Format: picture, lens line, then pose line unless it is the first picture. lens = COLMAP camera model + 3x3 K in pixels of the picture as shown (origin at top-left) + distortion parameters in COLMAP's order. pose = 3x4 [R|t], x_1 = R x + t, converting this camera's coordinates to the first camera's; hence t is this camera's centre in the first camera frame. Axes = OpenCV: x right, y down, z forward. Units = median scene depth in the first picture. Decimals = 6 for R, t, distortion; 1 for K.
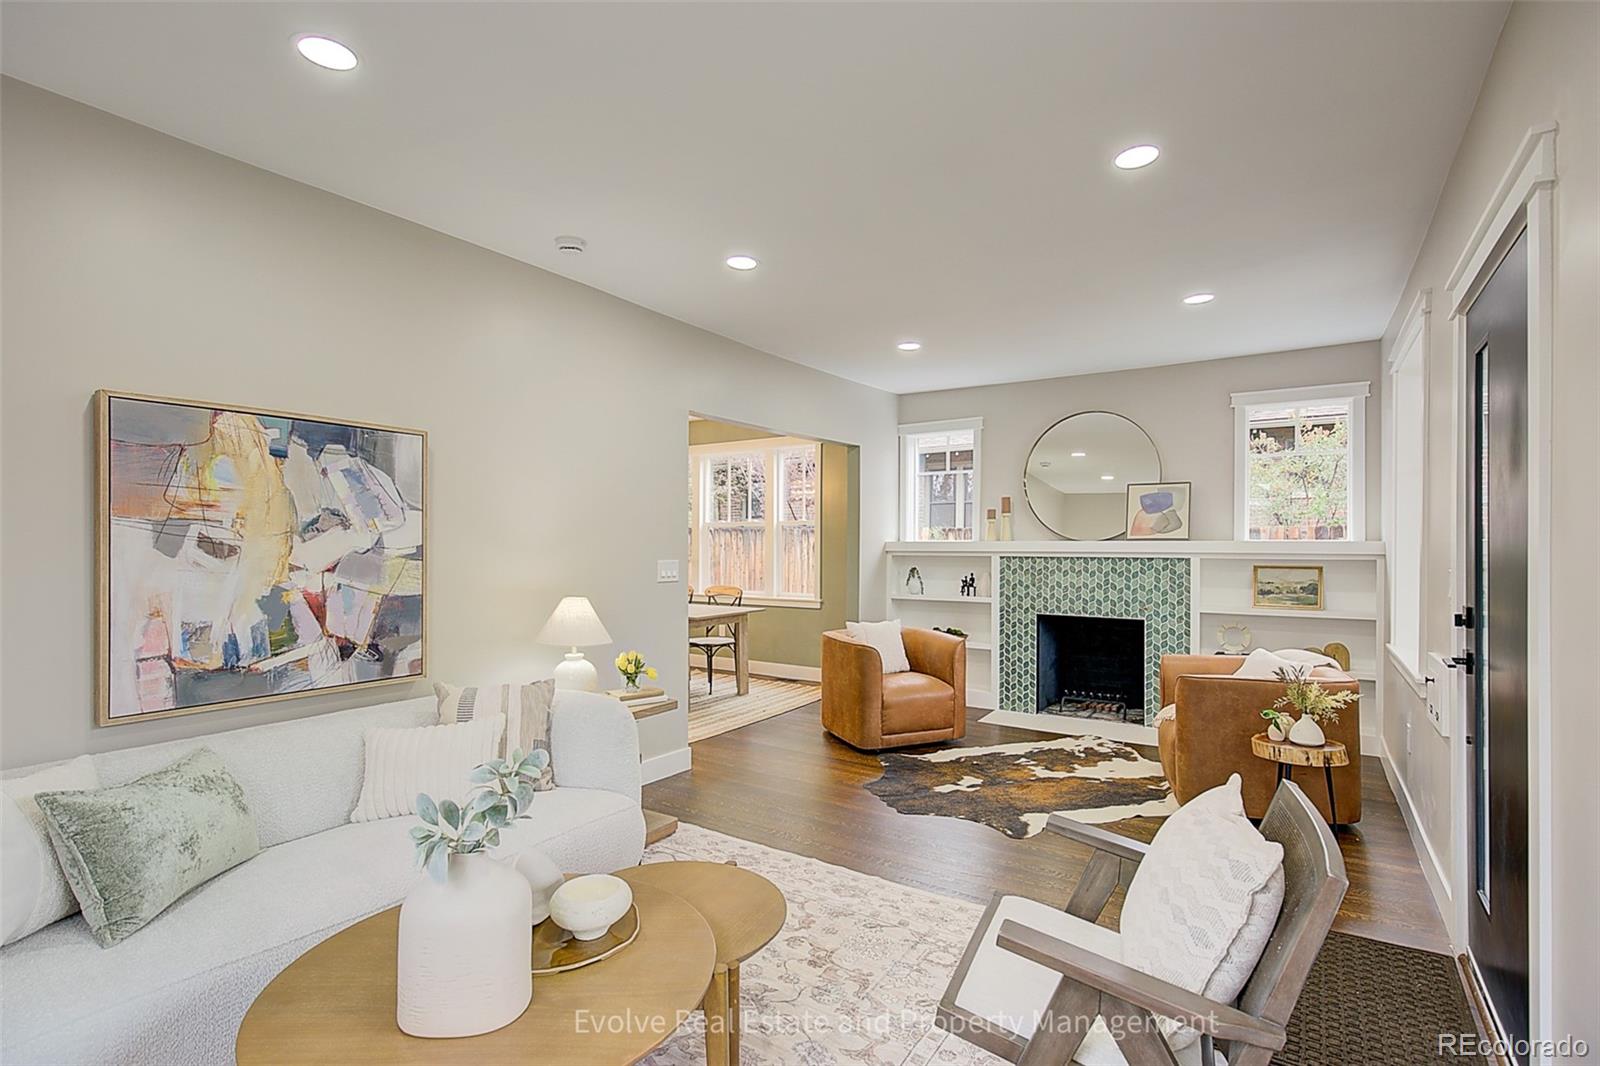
lens RADIAL K [[749.9, 0, 800.0], [0, 749.9, 542.0], [0, 0, 1]] dist [-0.000417, -0.000040]
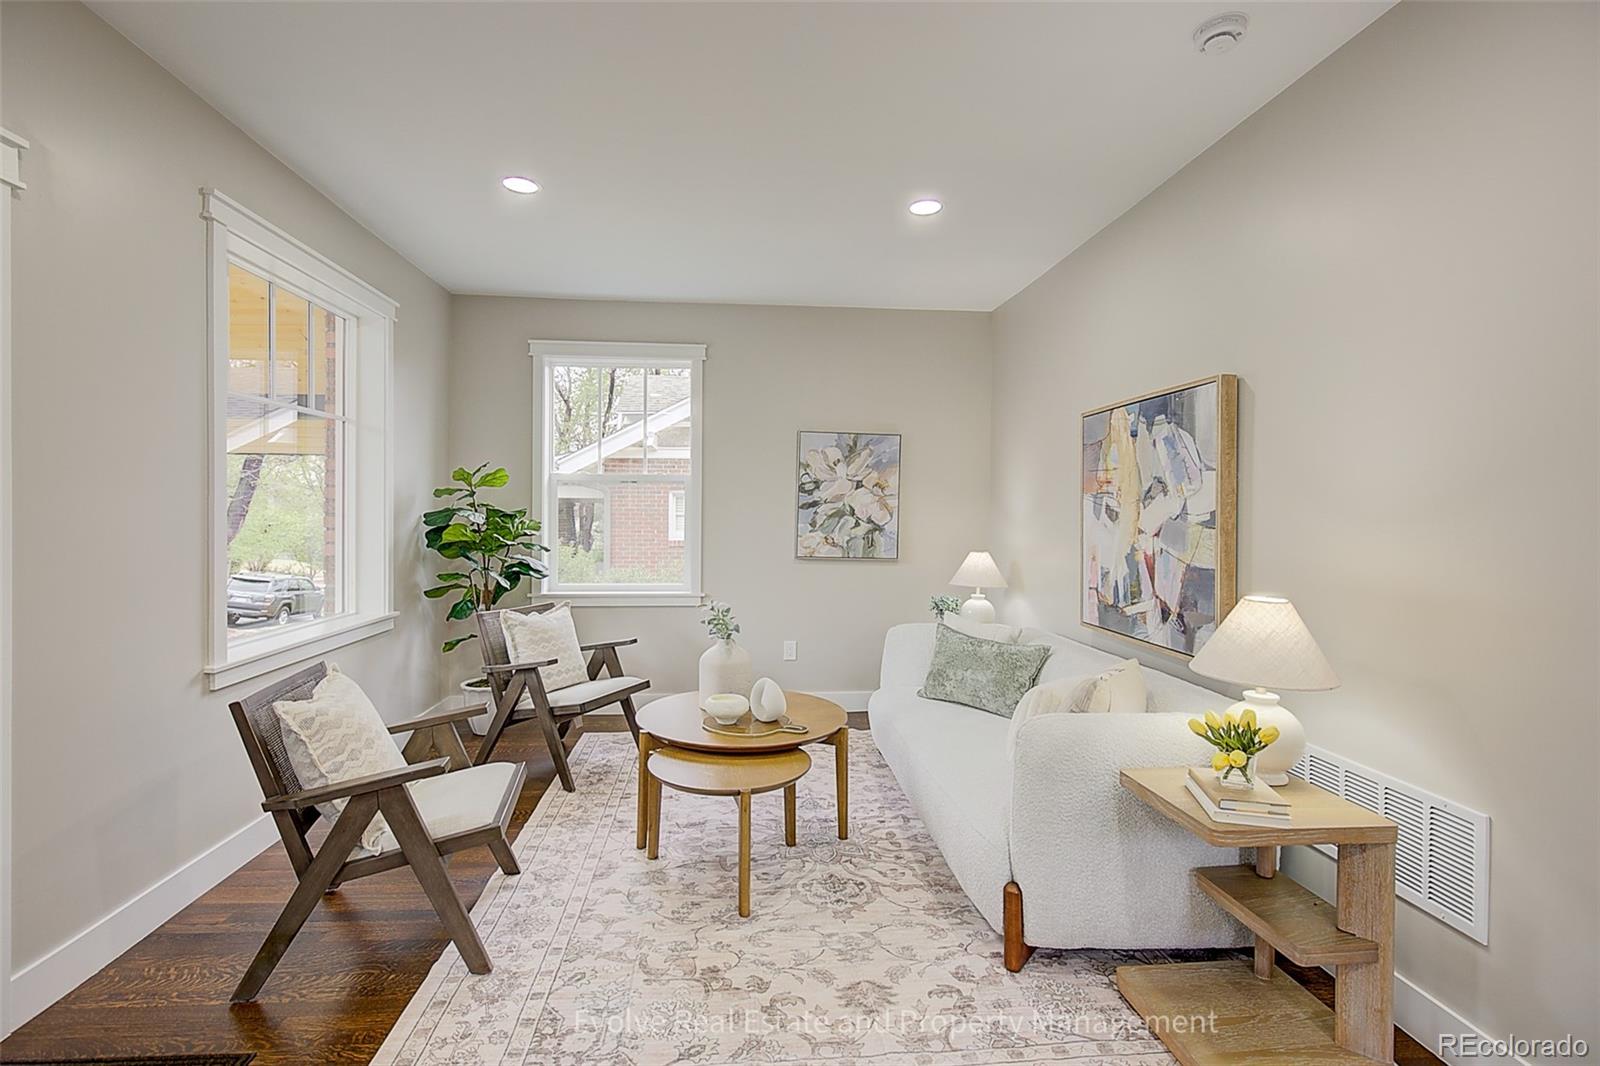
lens RADIAL K [[749.9, 0, 804.1], [0, 749.9, 520.7], [0, 0, 1]] dist [-0.001377, 0.000189]
pose [[-0.774778, -0.005065, -0.632213, 0.223003], [-0.010210, 0.999938, 0.004501, 0.009260], [0.632151, 0.009942, -0.774781, 0.779687]]
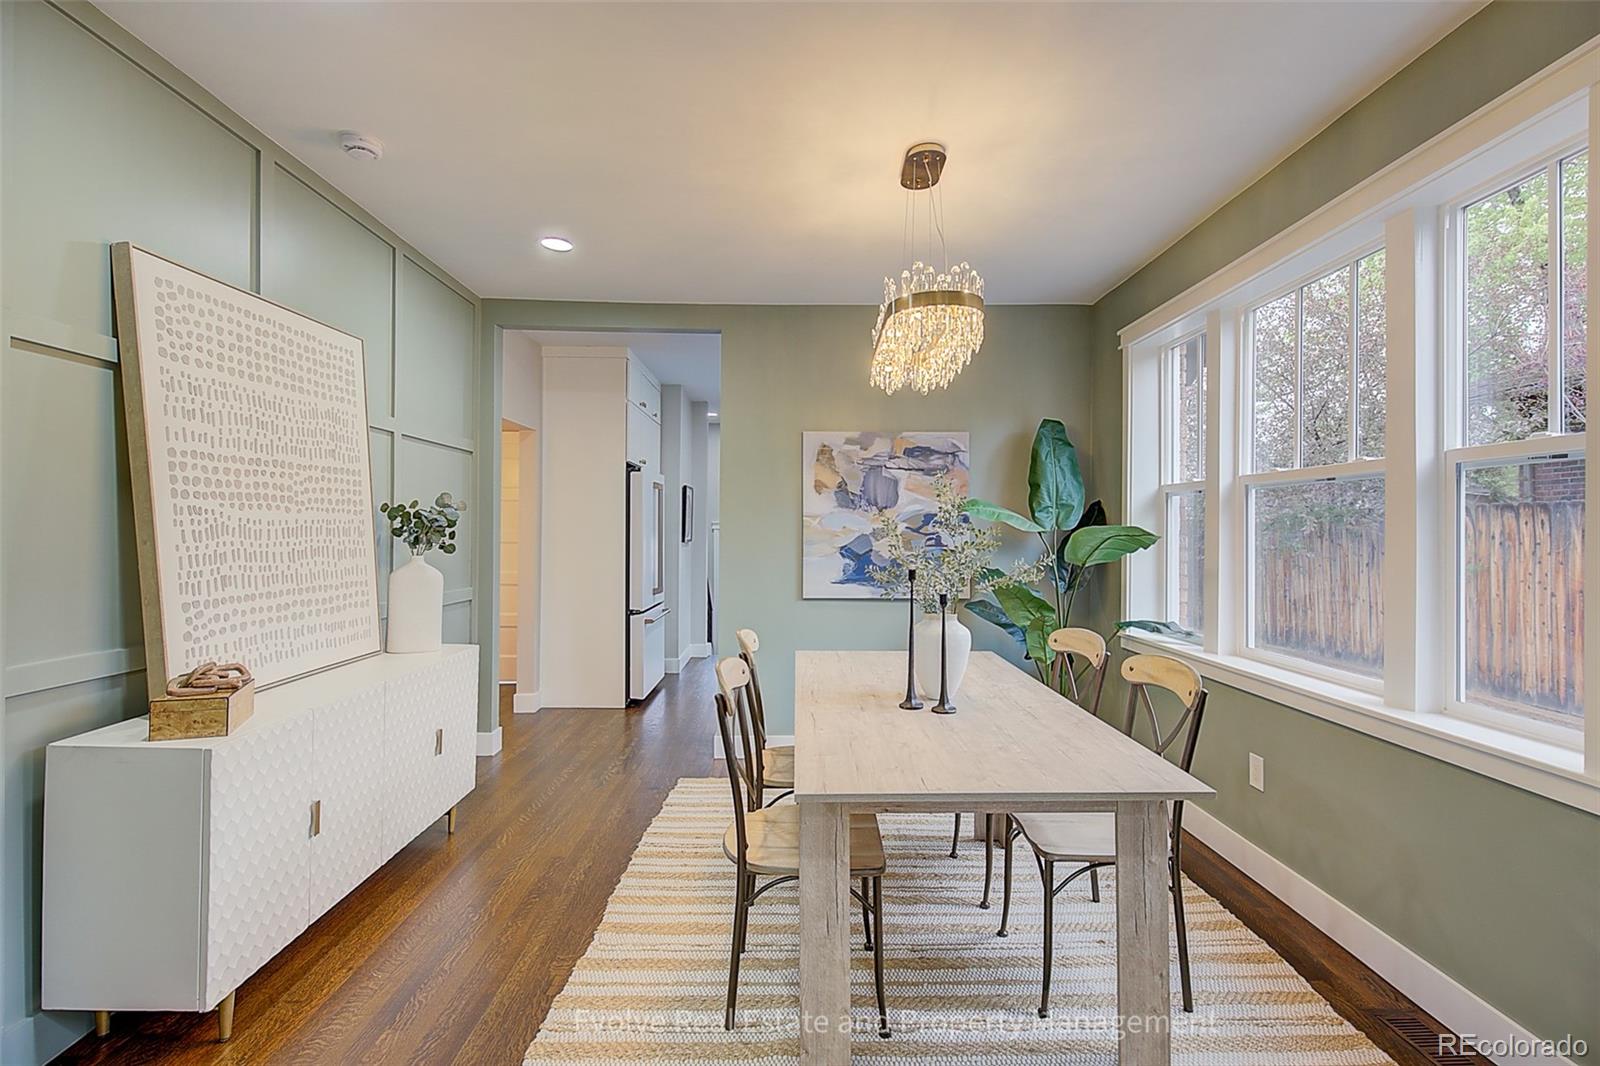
lens RADIAL K [[742.7, 0, 799.7], [0, 742.7, 529.0], [0, 0, 1]] dist [-0.000574, -0.000230]
pose [[0.574905, -0.002062, -0.818218, 0.090791], [-0.002583, 0.999987, -0.004335, 0.006358], [0.818216, 0.004605, 0.574892, 0.928693]]
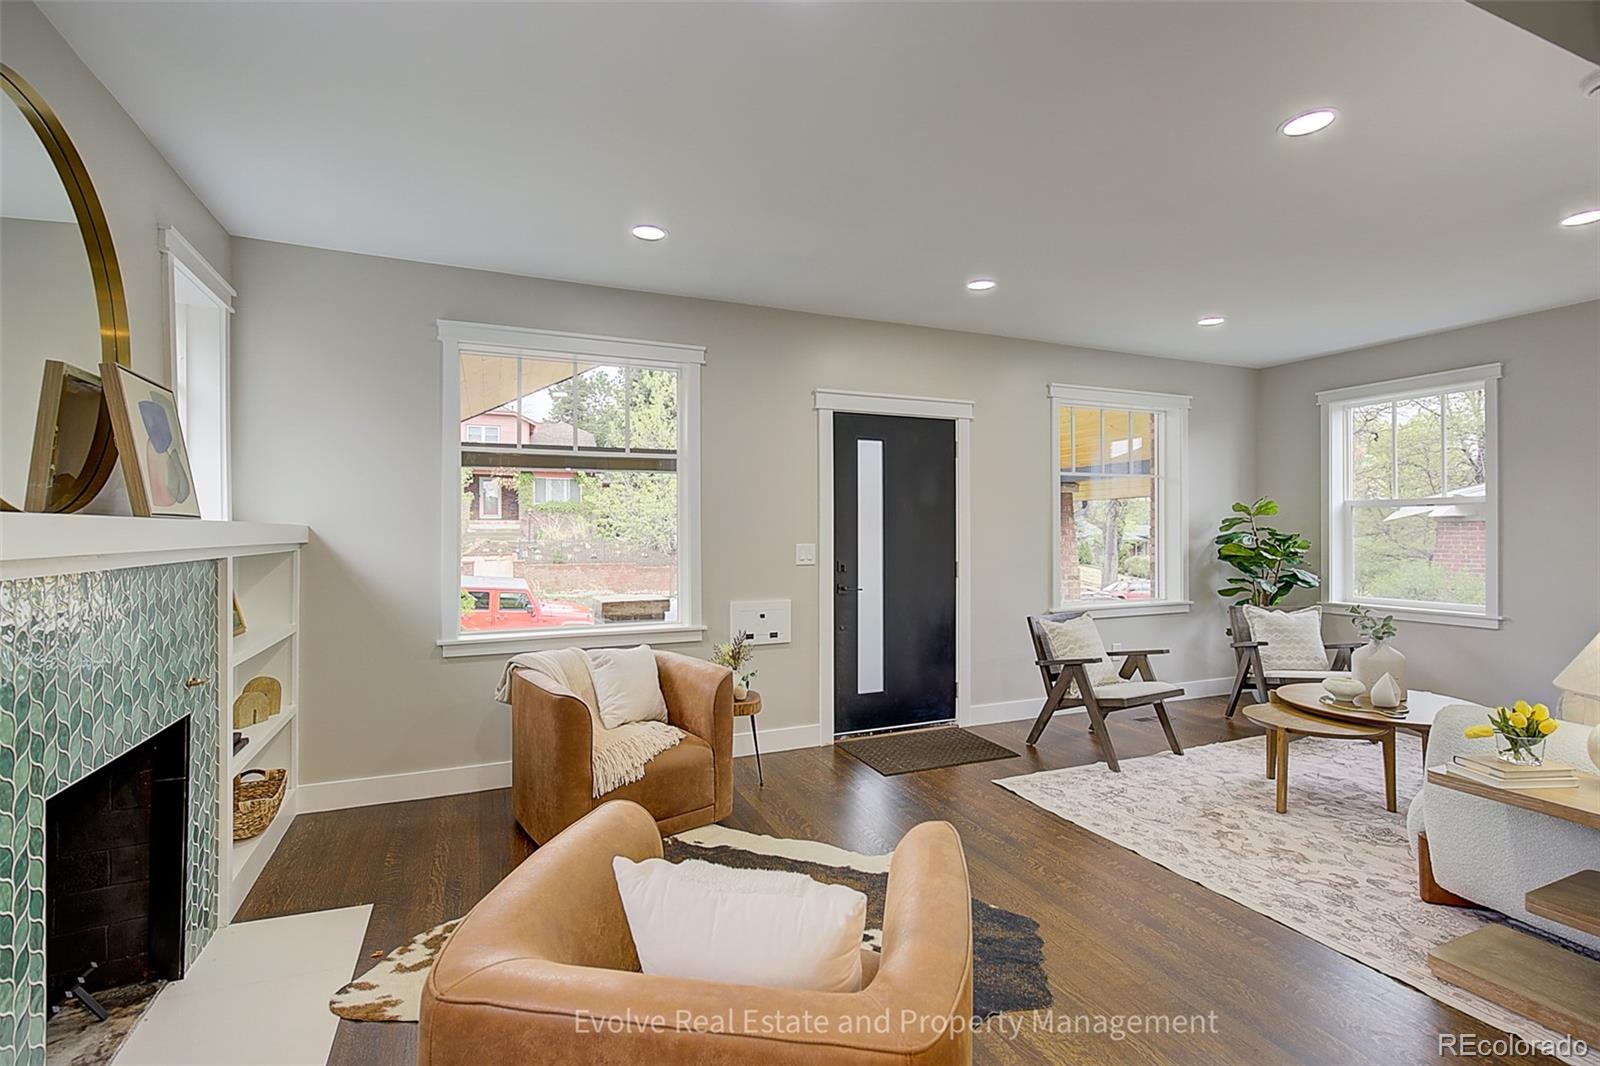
lens RADIAL K [[745.7, 0, 787.1], [0, 745.7, 528.0], [0, 0, 1]] dist [0.000860, -0.000159]
pose [[-0.835123, -0.001386, 0.550061, -0.034871], [-0.003958, 0.999986, -0.003489, 0.004219], [-0.550048, -0.005091, -0.835117, 1.194827]]
